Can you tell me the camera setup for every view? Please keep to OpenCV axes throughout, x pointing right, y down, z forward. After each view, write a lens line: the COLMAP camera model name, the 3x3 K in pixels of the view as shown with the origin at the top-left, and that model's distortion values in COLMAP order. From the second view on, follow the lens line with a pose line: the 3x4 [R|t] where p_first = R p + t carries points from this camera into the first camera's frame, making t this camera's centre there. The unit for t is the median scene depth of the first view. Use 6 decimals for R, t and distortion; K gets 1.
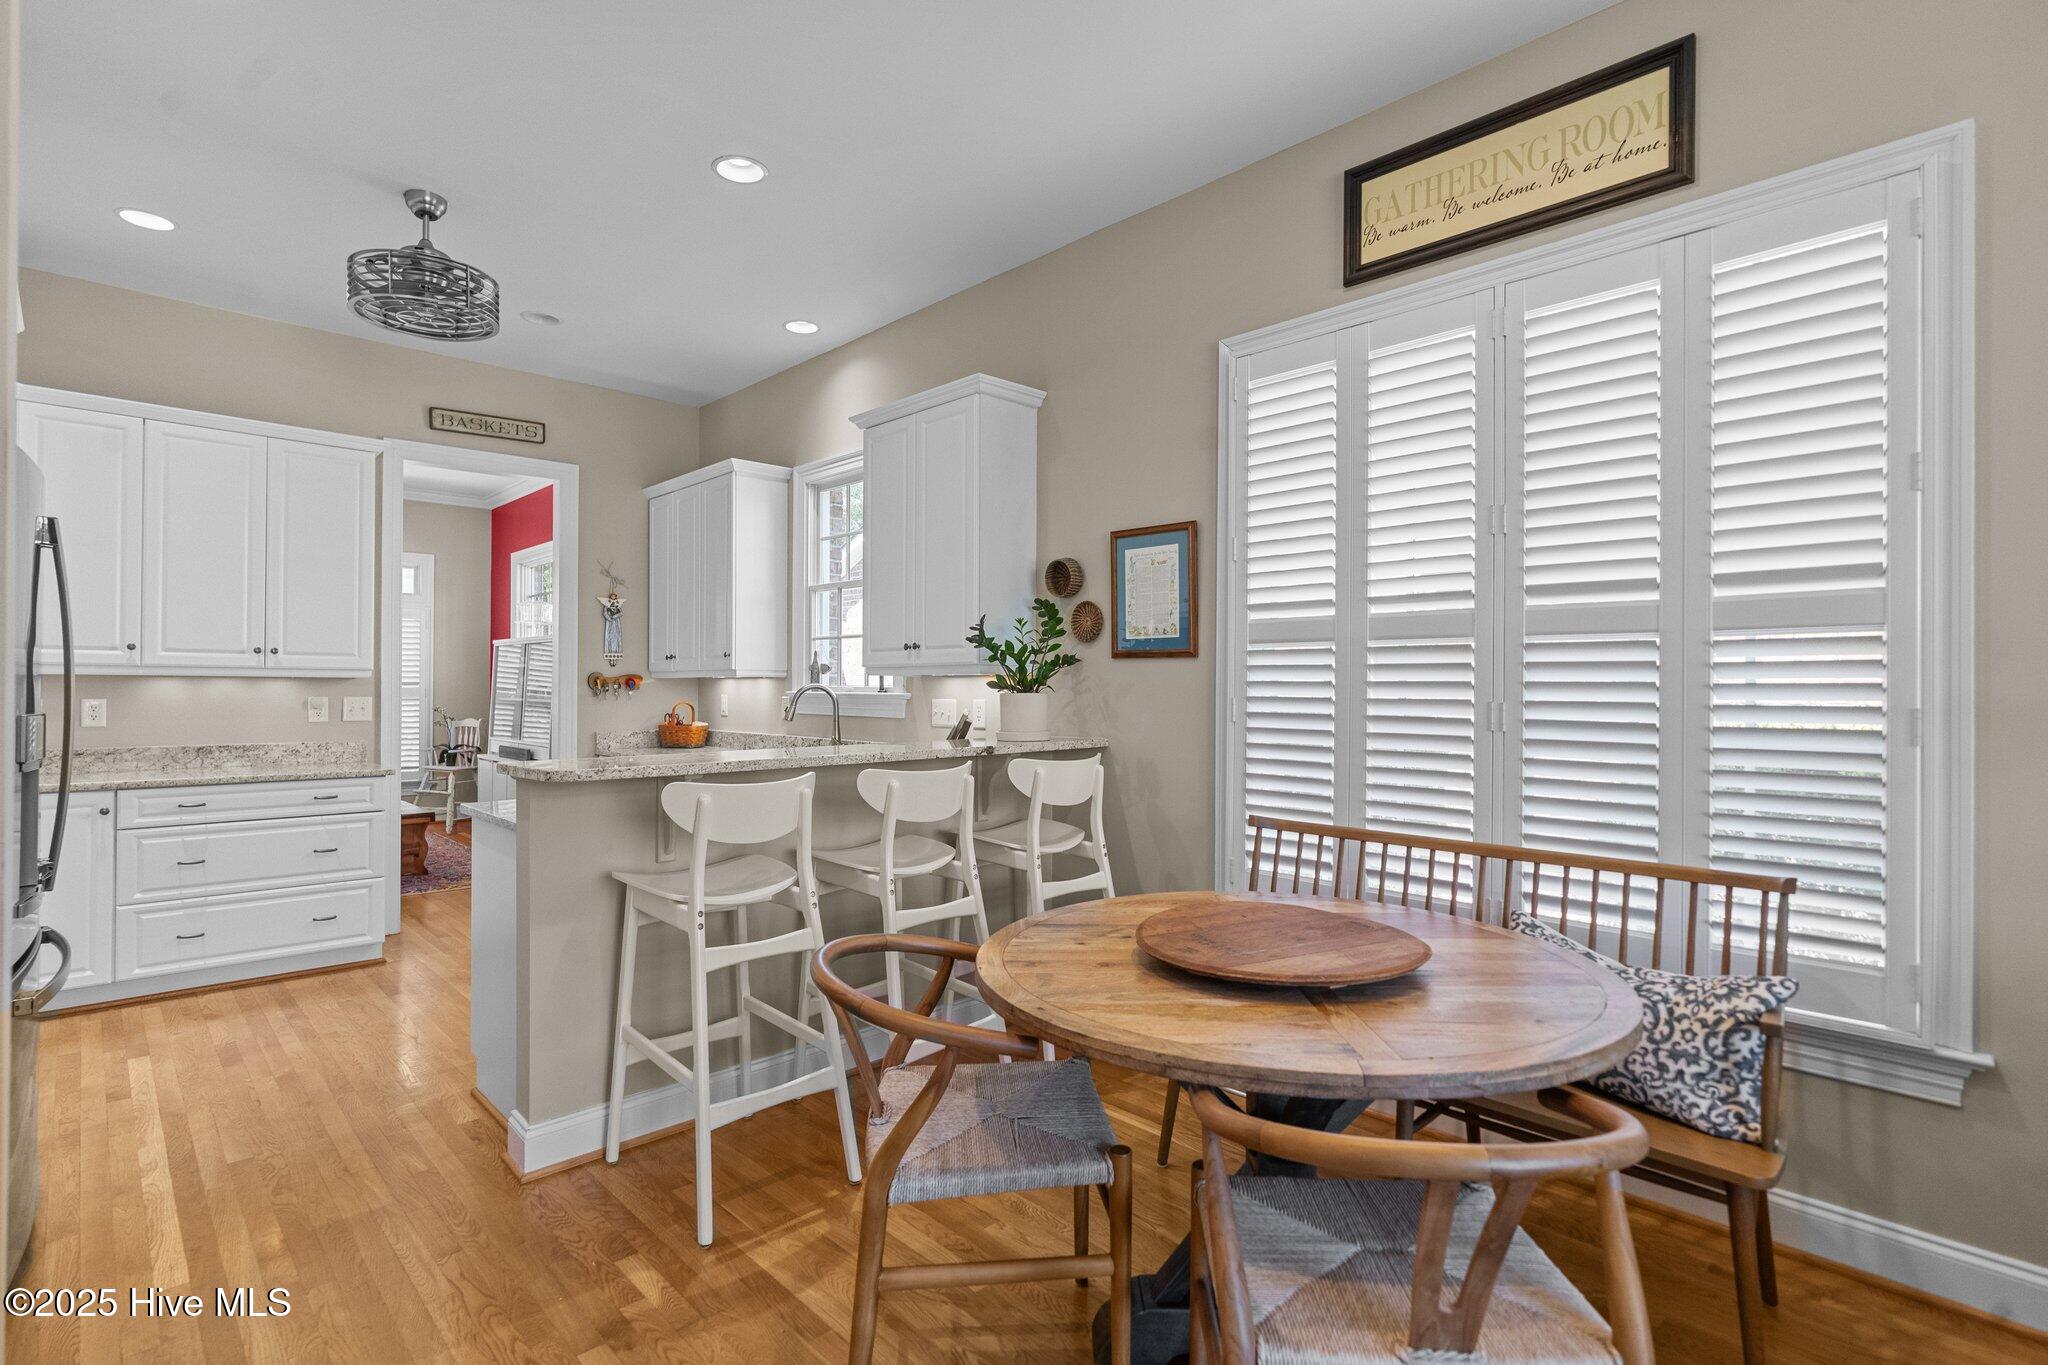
lens RADIAL K [[984.6, 0, 1028.5], [0, 984.6, 683.8], [0, 0, 1]] dist [-0.005477, 0.000919]
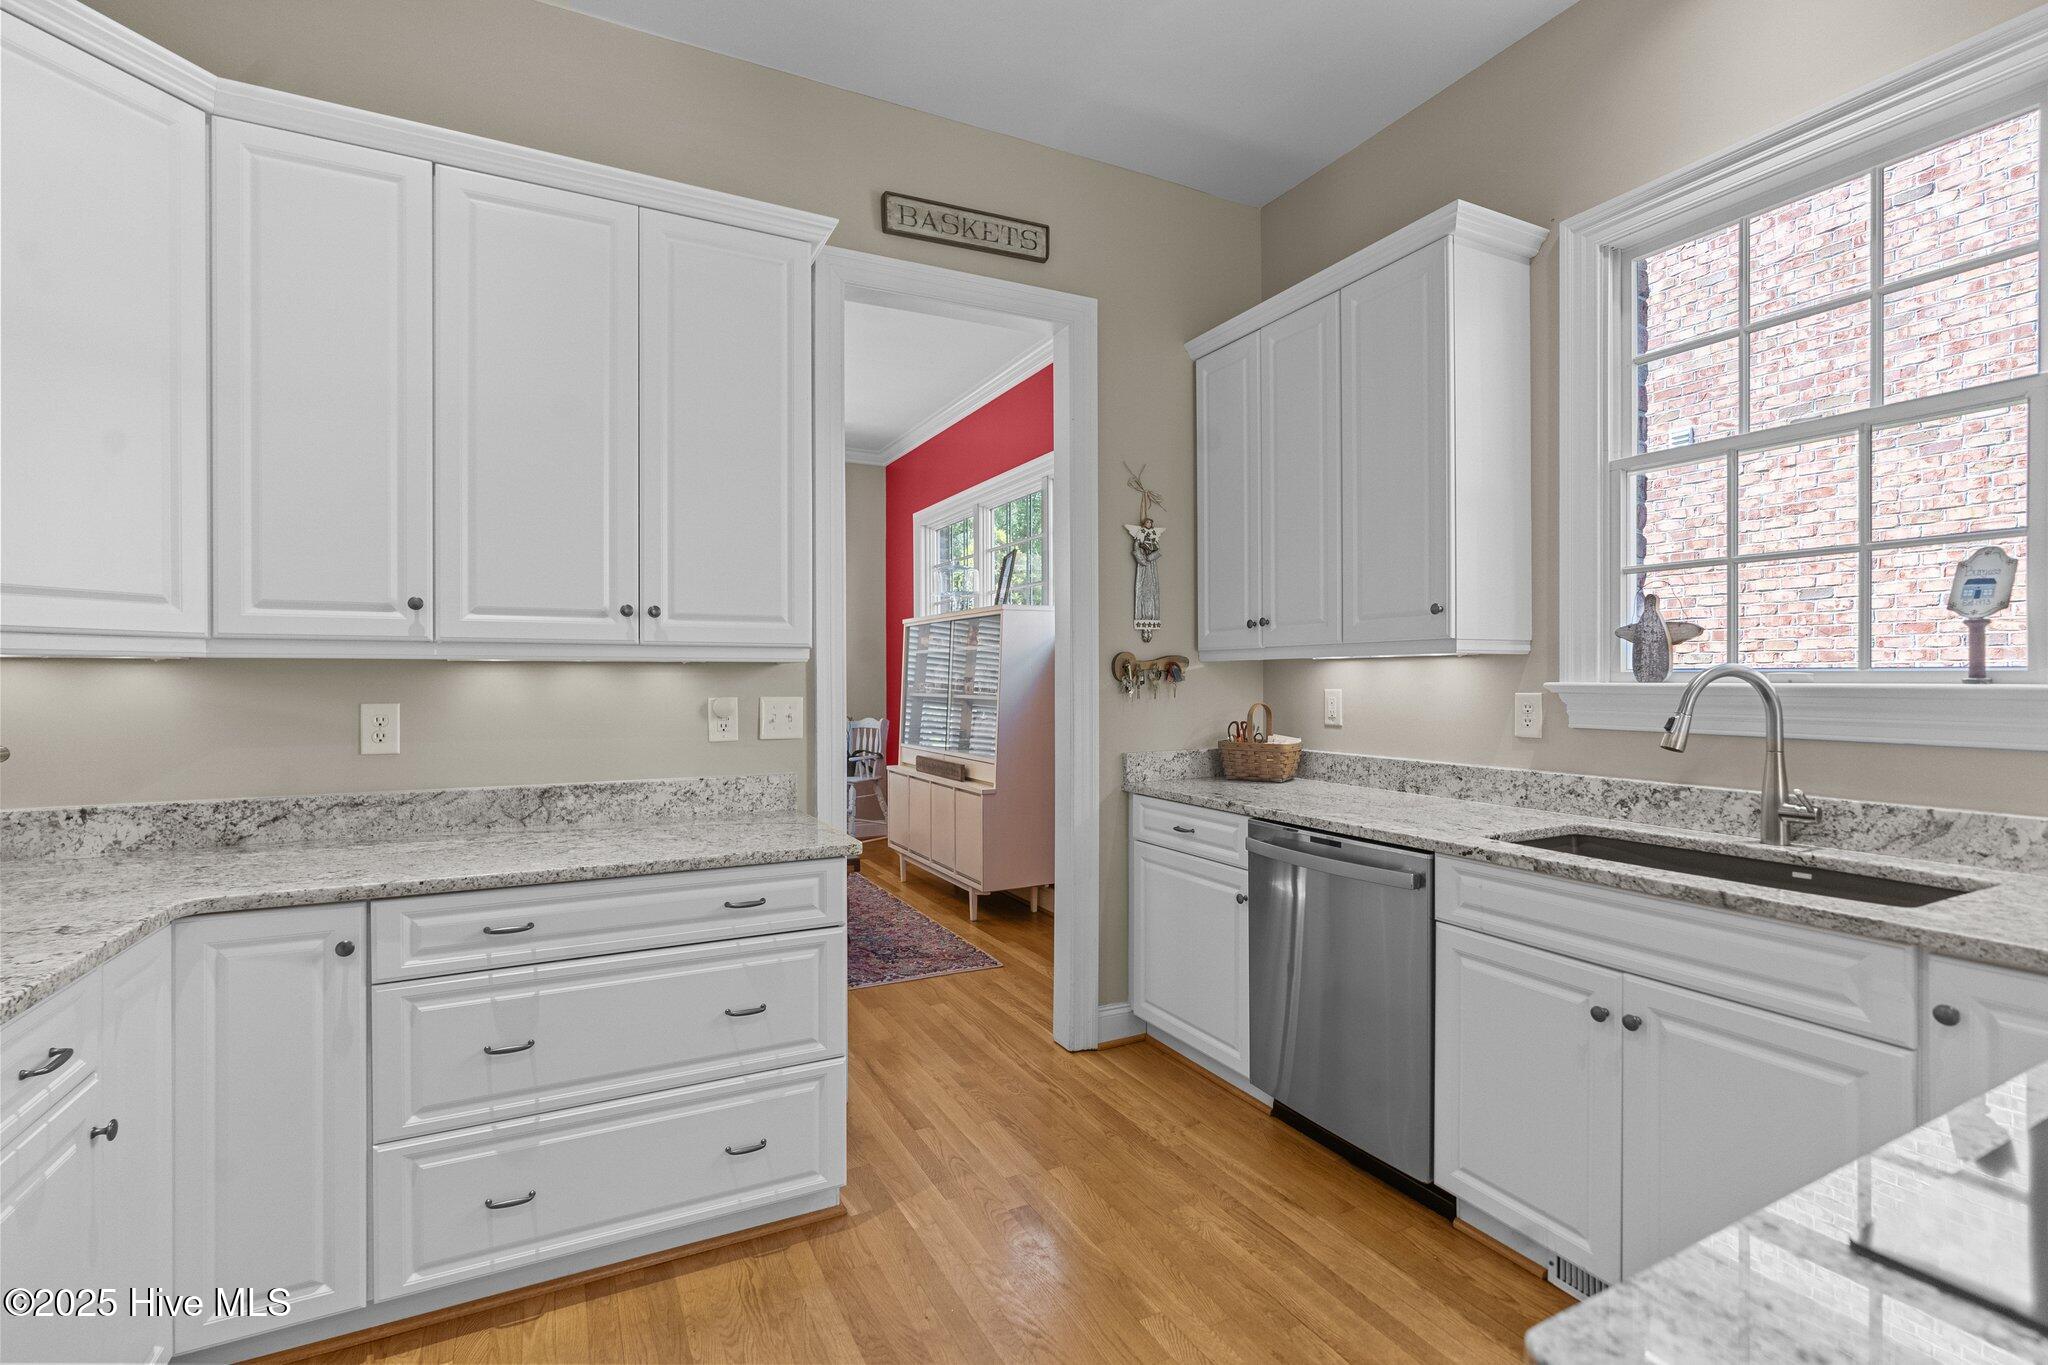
lens RADIAL K [[937.8, 0, 1020.4], [0, 937.8, 680.5], [0, 0, 1]] dist [-0.004441, -0.000196]
pose [[0.955887, -0.007293, -0.293643, -0.400814], [0.009157, 0.999946, 0.004974, 0.002356], [0.293590, -0.007444, 0.955902, 0.533658]]
